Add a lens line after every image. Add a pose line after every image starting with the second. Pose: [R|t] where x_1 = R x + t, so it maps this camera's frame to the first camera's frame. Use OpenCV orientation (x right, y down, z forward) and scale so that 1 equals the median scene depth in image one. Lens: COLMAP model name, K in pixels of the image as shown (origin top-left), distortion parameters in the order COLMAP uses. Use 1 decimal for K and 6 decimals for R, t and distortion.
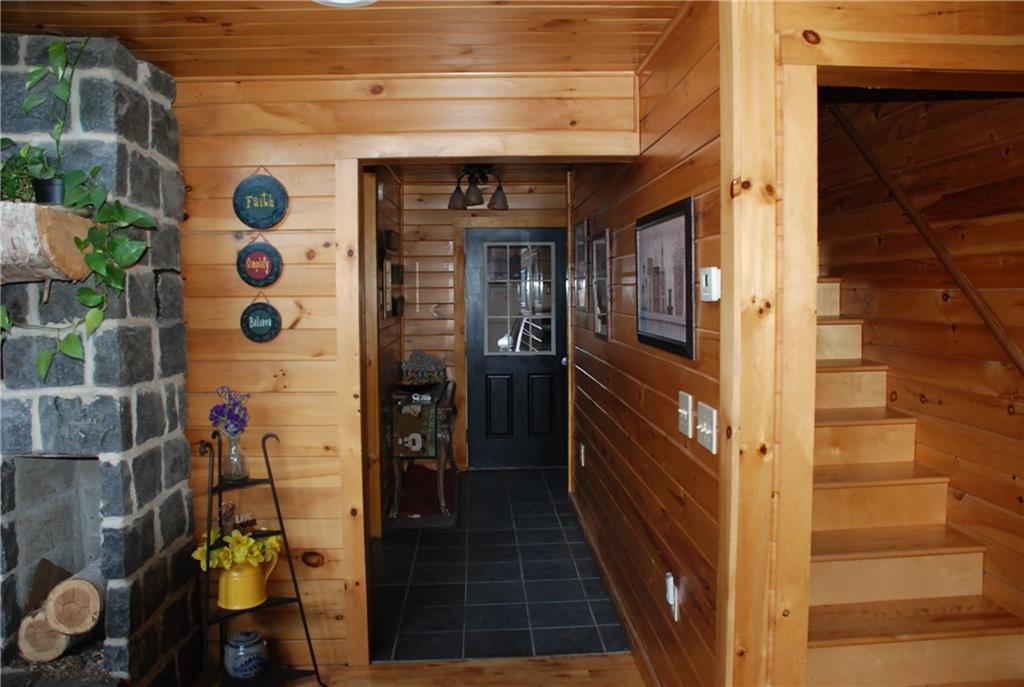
lens RADIAL K [[797.6, 0, 523.0], [0, 797.6, 350.5], [0, 0, 1]] dist [-0.160671, 0.118625]
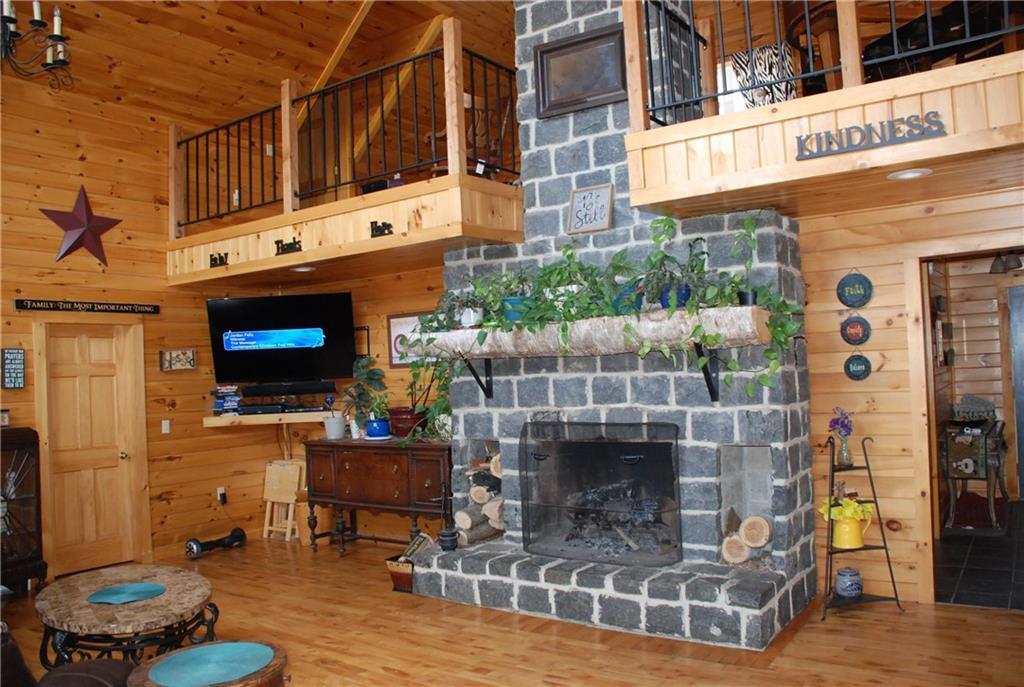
lens RADIAL K [[797.6, 0, 523.0], [0, 797.6, 350.5], [0, 0, 1]] dist [-0.160671, 0.118625]
pose [[0.791871, -0.045505, -0.608990, 0.080864], [-0.002116, 0.997010, -0.077249, 0.050985], [0.610685, 0.062460, 0.789407, -0.626228]]
